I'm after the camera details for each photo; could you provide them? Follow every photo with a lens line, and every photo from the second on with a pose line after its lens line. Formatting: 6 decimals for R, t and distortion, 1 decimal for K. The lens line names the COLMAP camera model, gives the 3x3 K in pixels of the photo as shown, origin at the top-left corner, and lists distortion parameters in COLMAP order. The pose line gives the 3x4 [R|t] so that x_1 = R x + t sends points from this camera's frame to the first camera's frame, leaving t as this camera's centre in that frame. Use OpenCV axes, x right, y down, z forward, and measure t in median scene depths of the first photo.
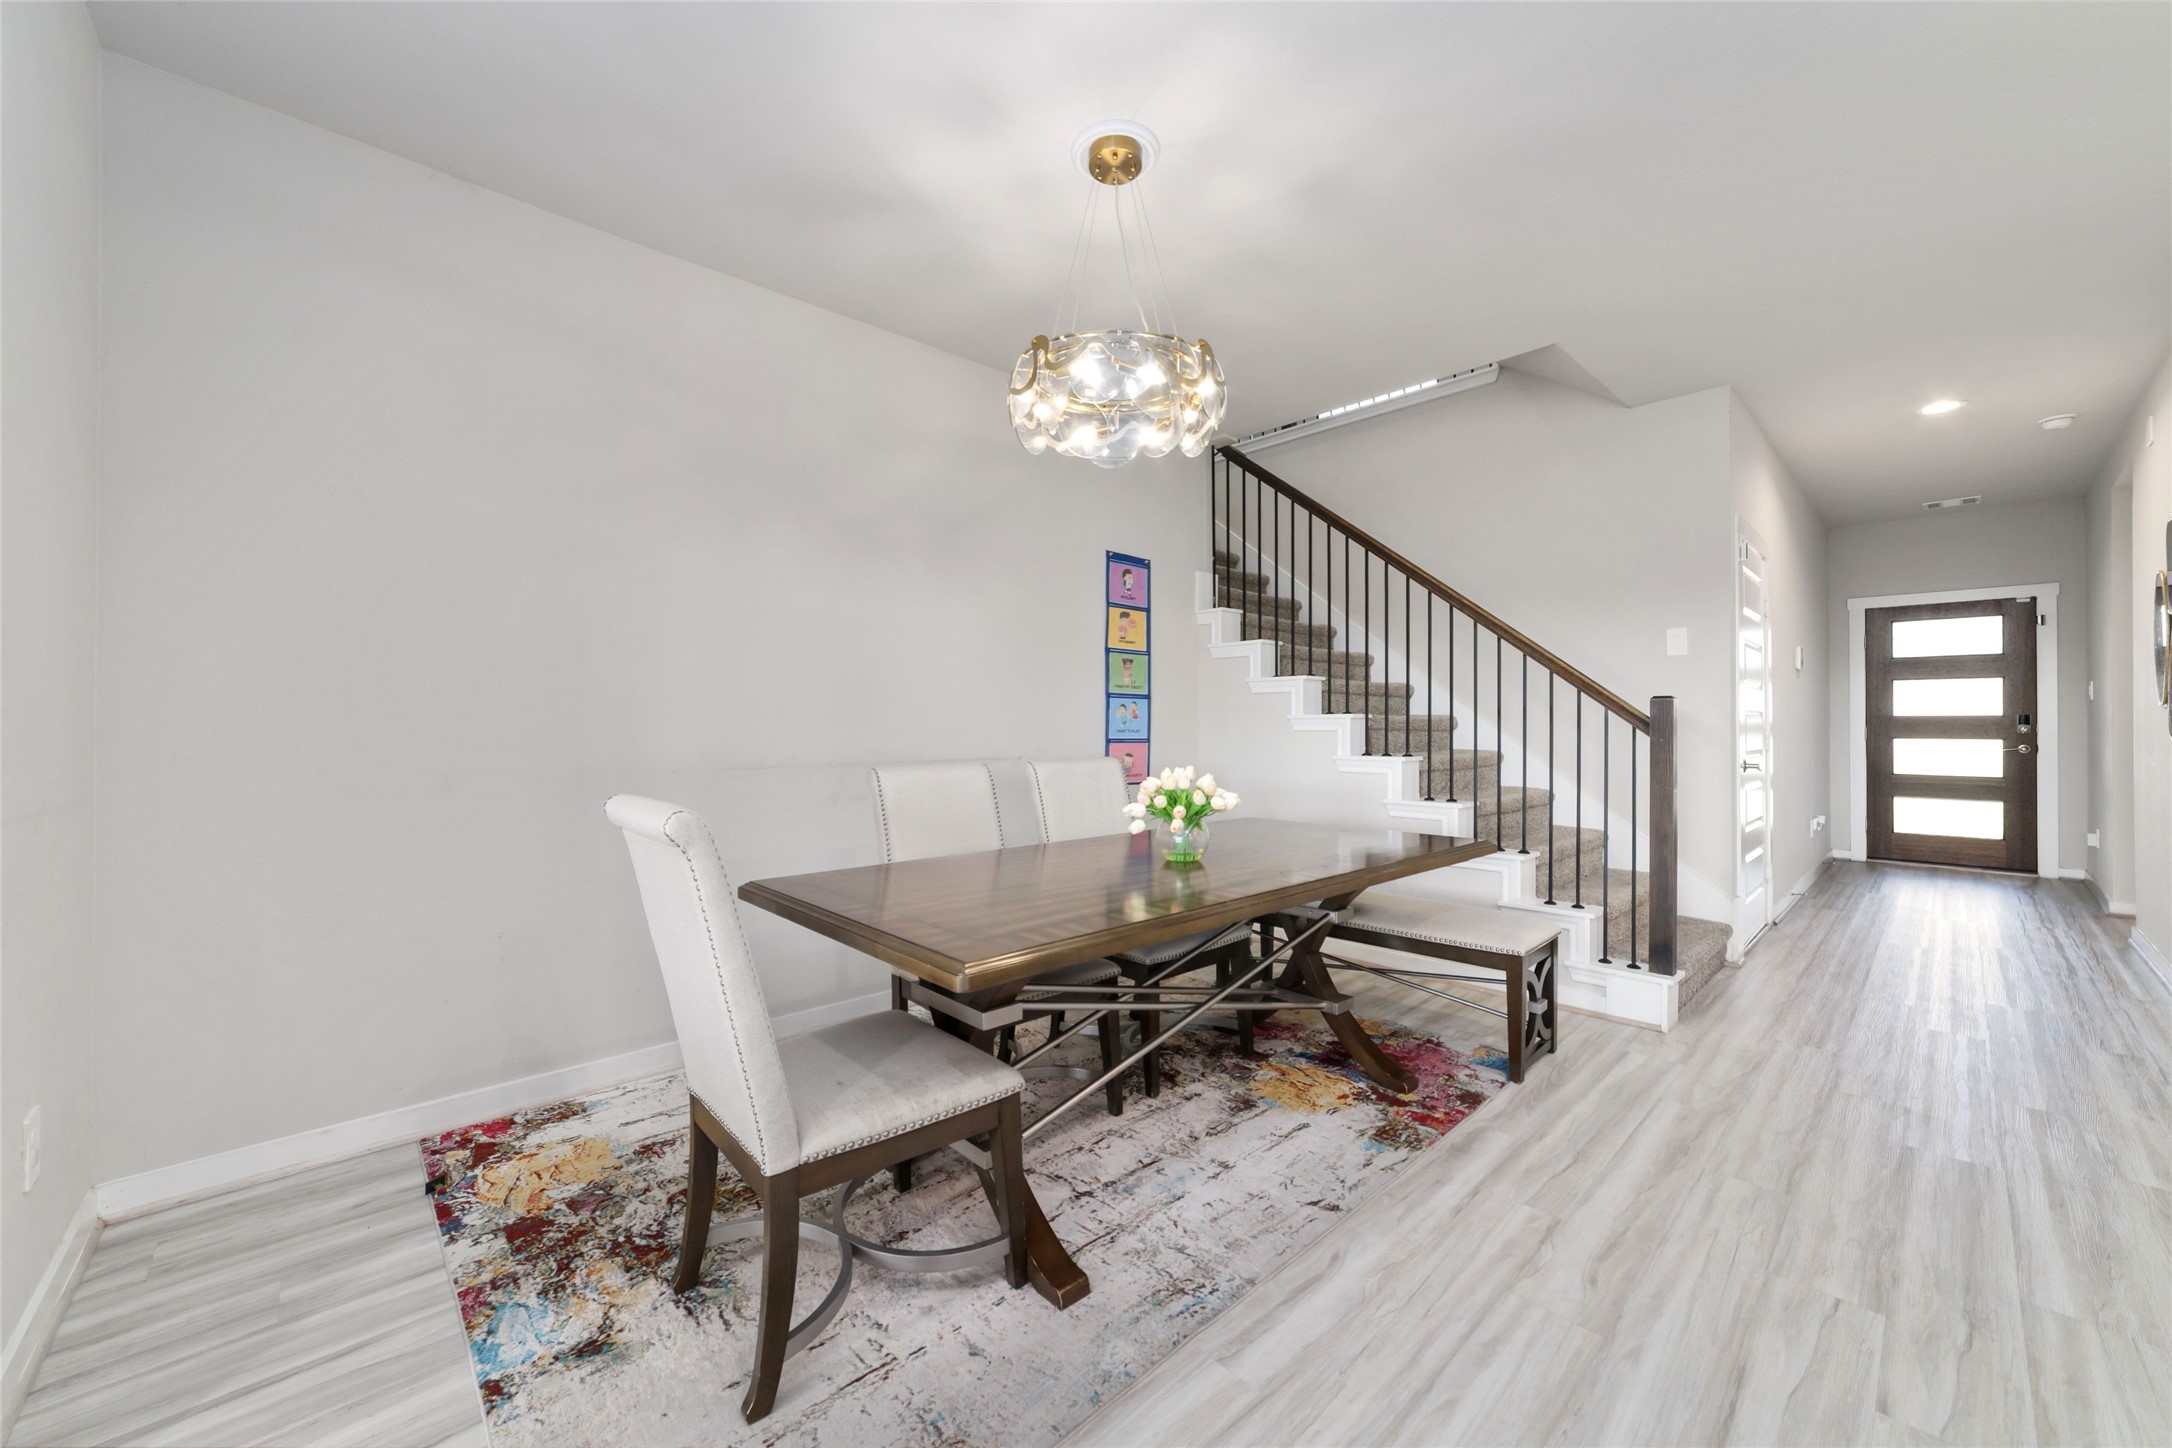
lens RADIAL K [[824.3, 0, 1092.9], [0, 824.3, 715.9], [0, 0, 1]] dist [-0.001887, -0.000117]
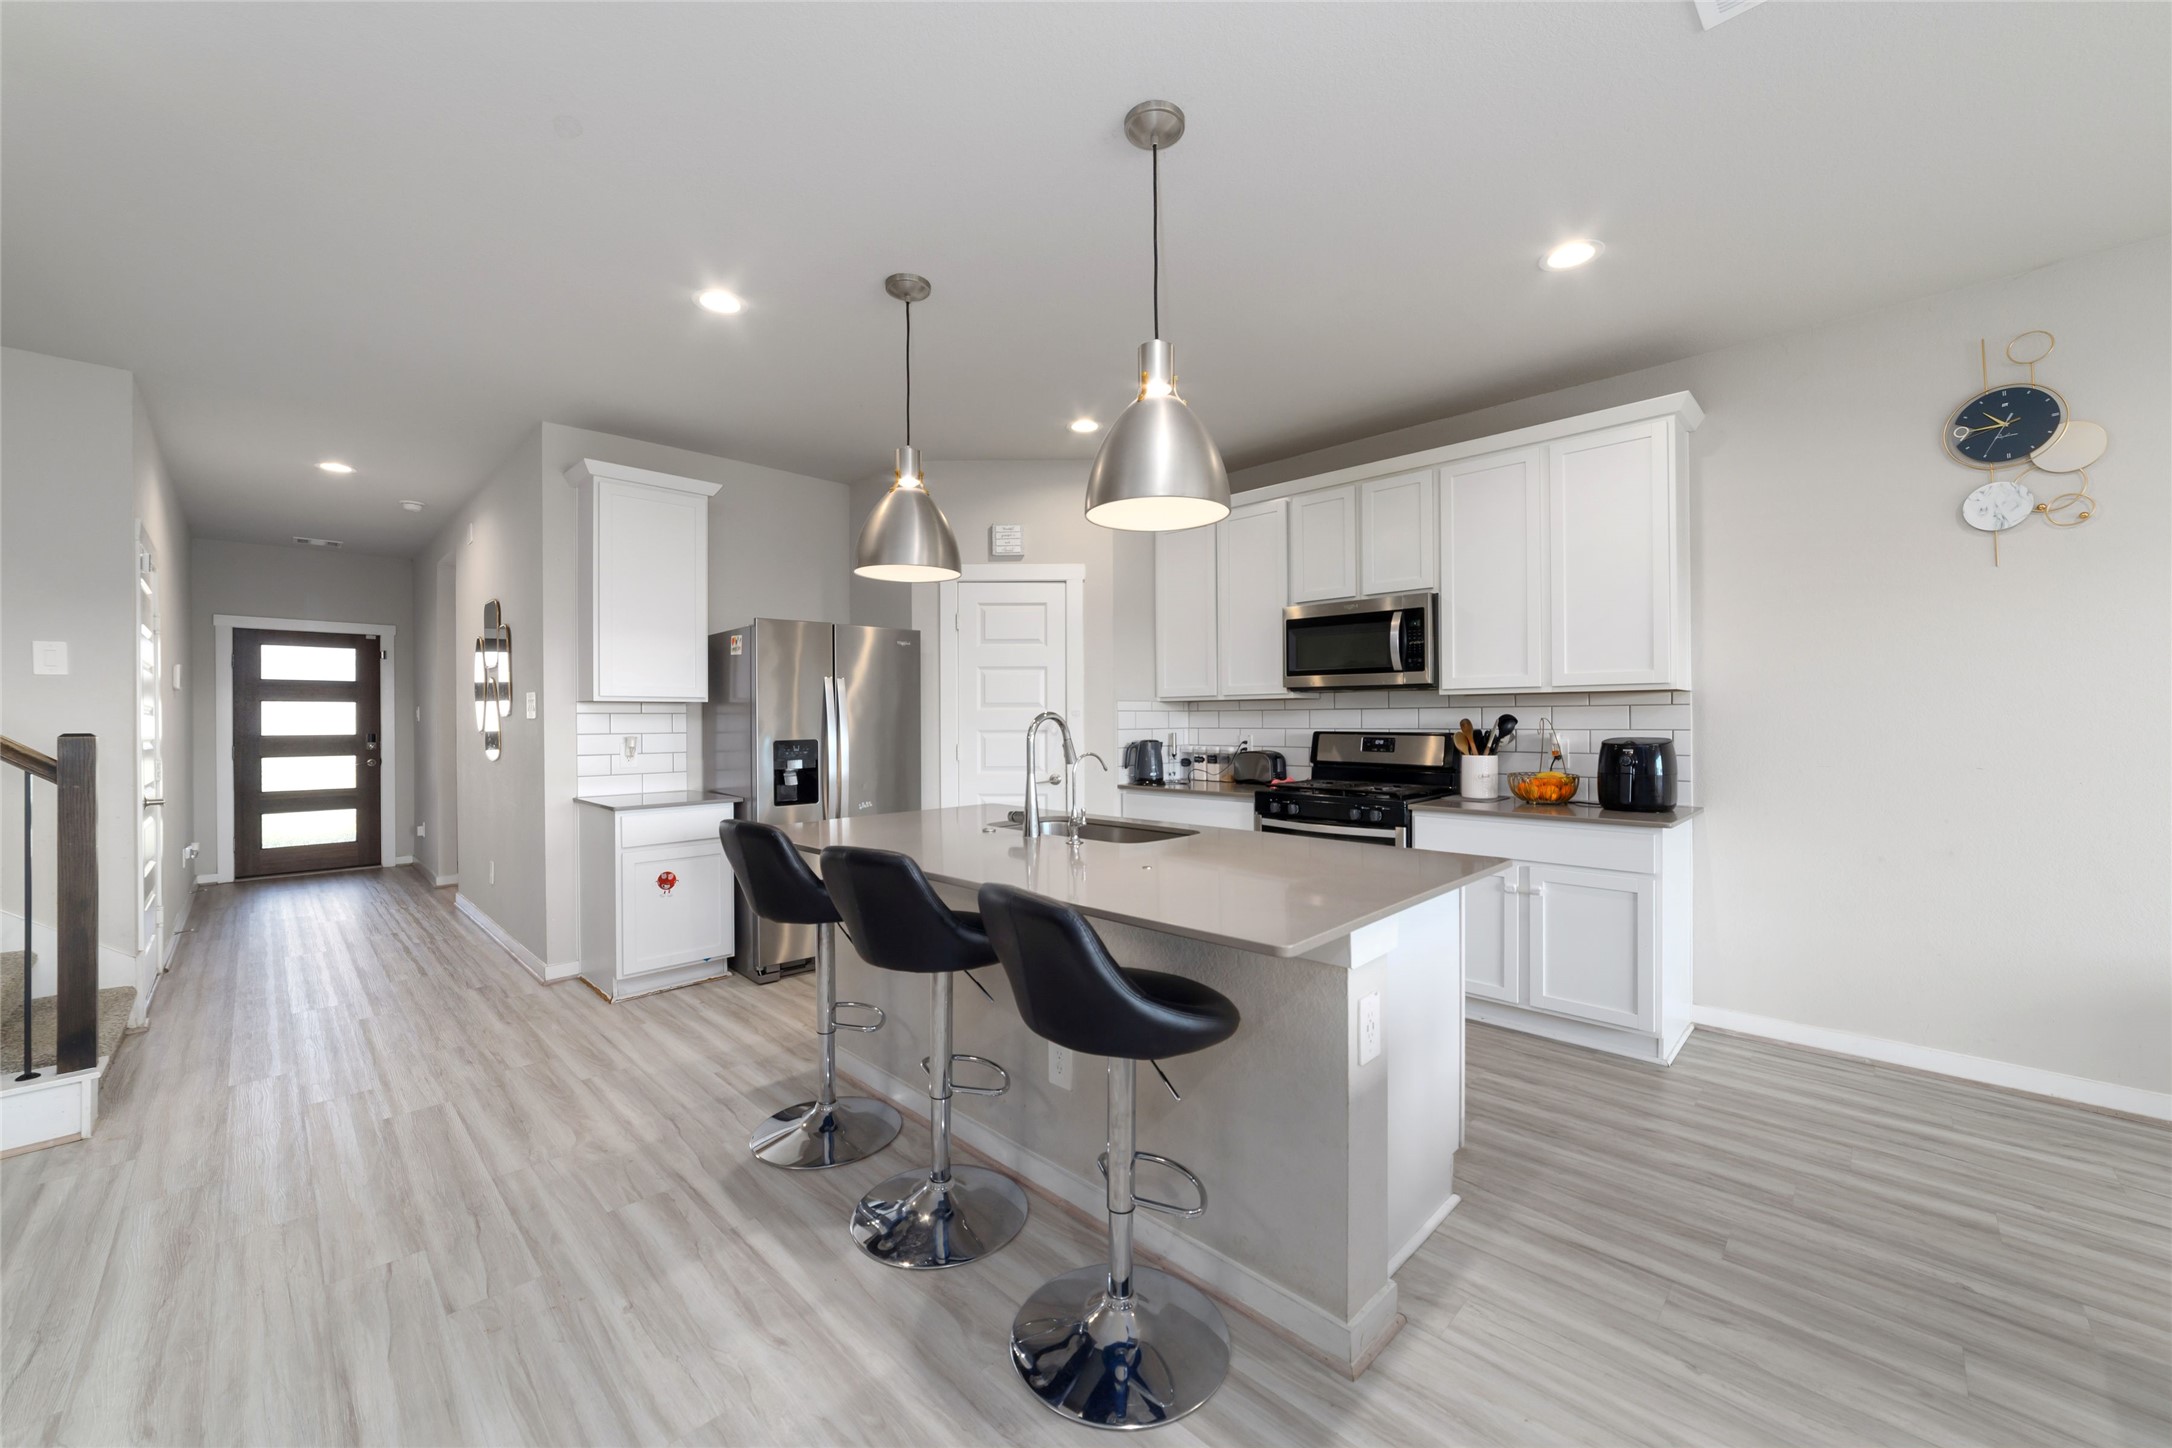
lens RADIAL K [[824.3, 0, 1079.8], [0, 824.3, 717.6], [0, 0, 1]] dist [-0.001887, -0.000117]
pose [[-0.034295, 0.004089, 0.999403, -0.114056], [-0.003892, 0.999983, -0.004225, -0.027997], [-0.999404, -0.004035, -0.034278, 0.016276]]
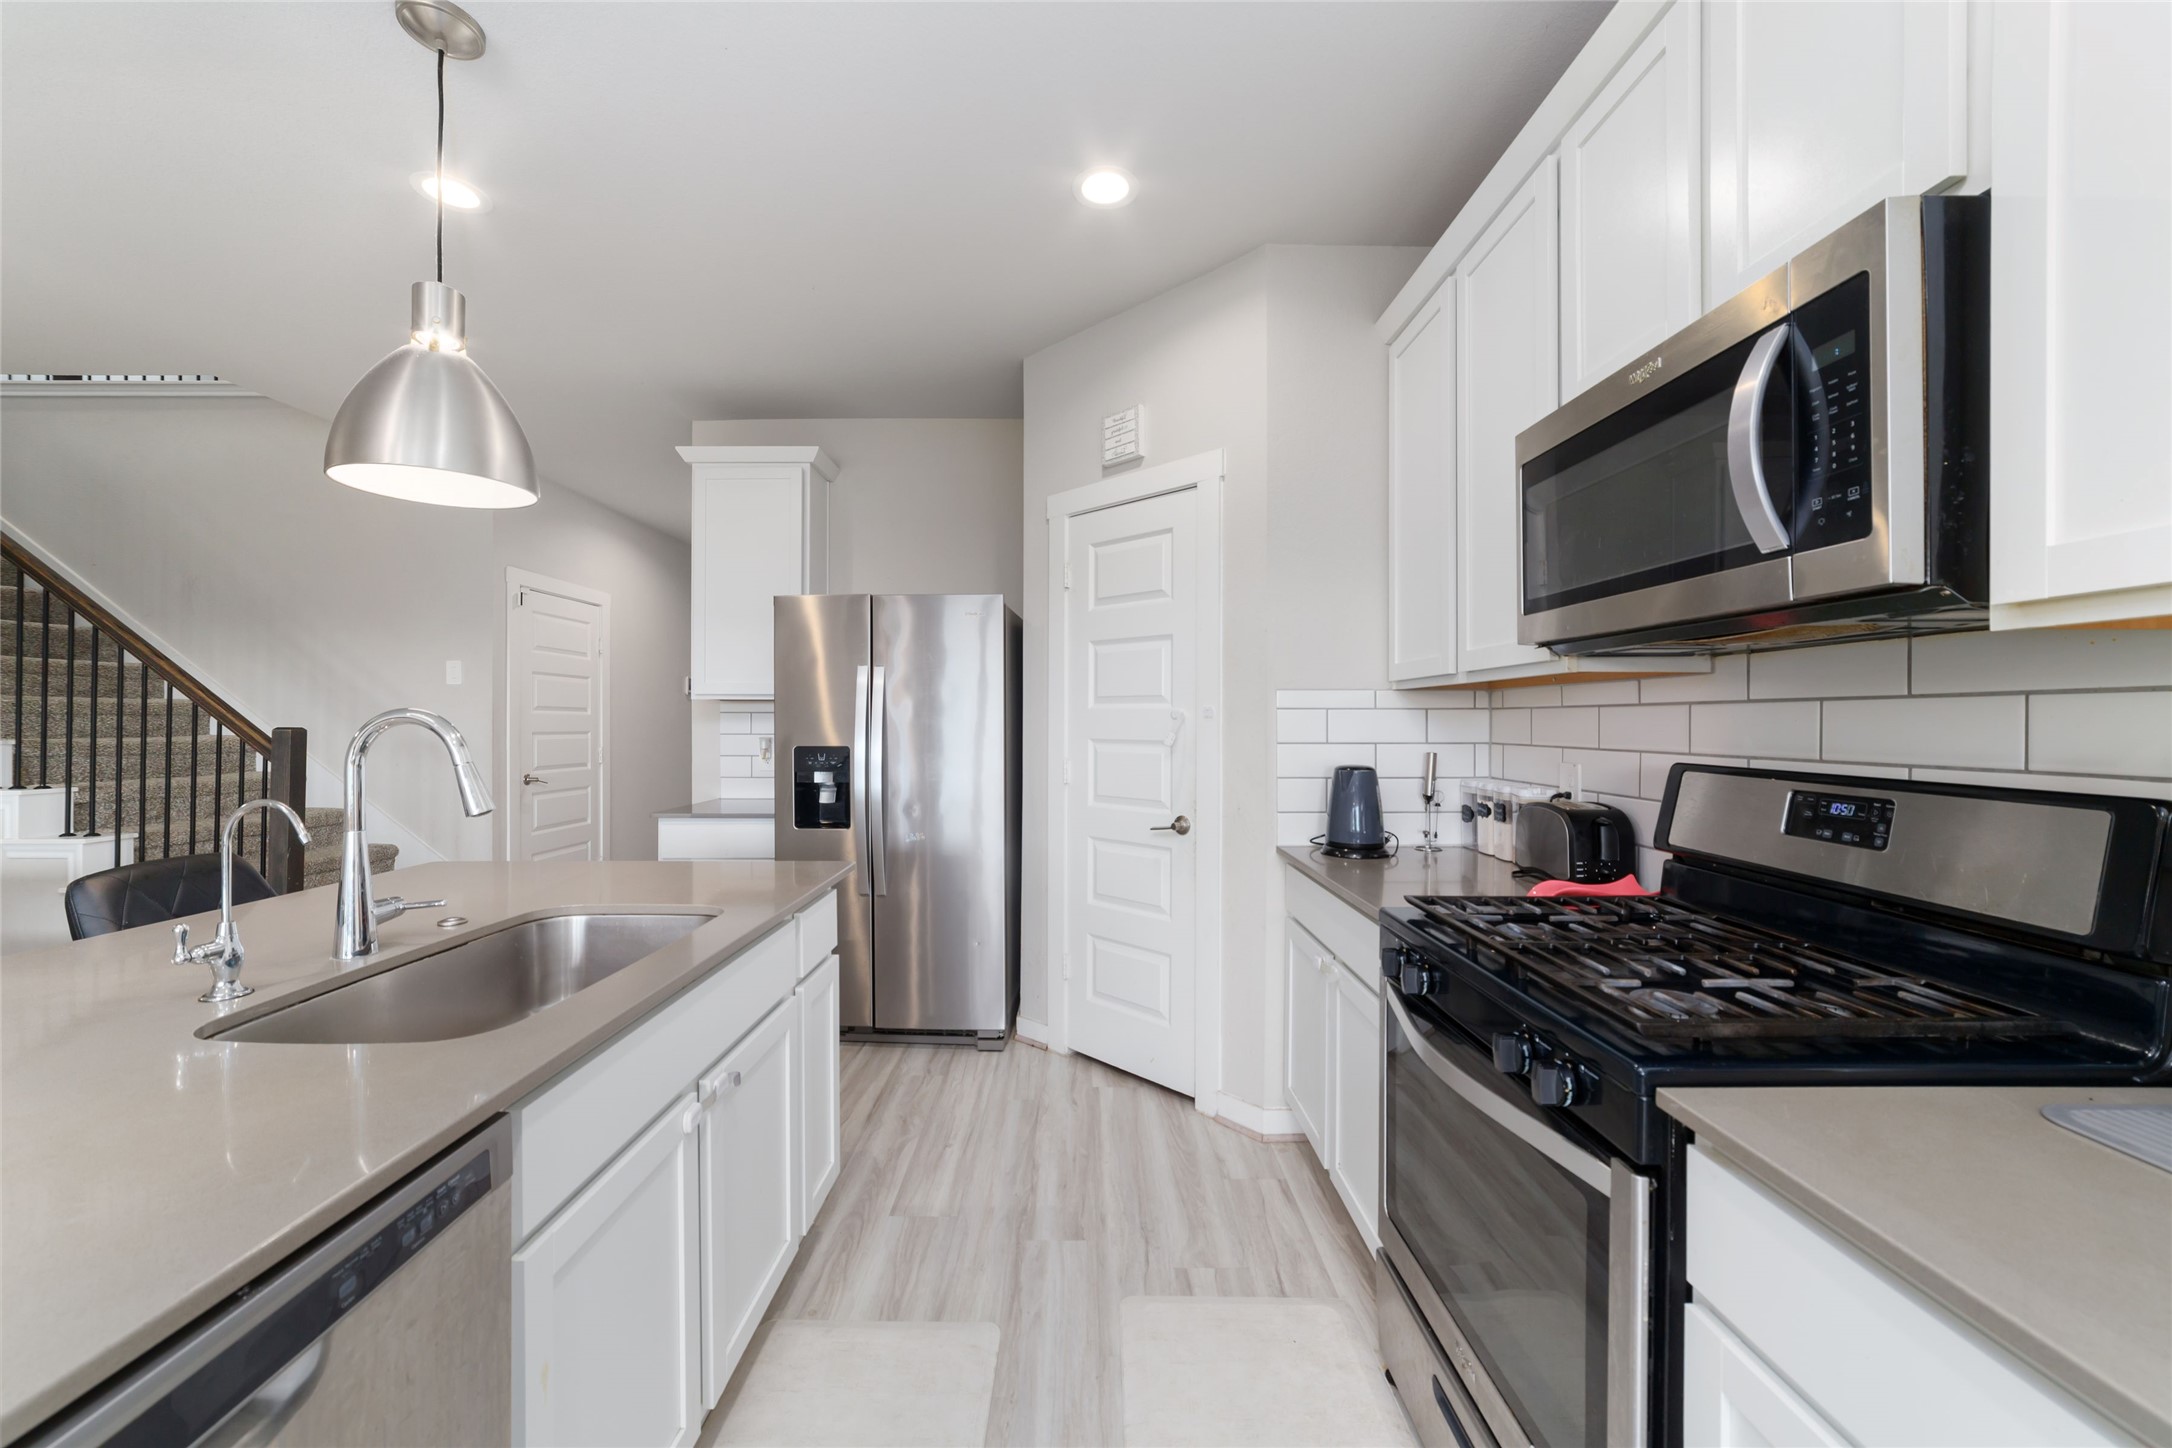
lens RADIAL K [[824.3, 0, 1092.1], [0, 824.3, 717.4], [0, 0, 1]] dist [-0.001887, -0.000117]
pose [[0.677579, 0.006387, 0.735422, 0.467467], [-0.010078, 0.999949, 0.000602, -0.034382], [-0.735381, -0.007820, 0.677609, -0.379543]]
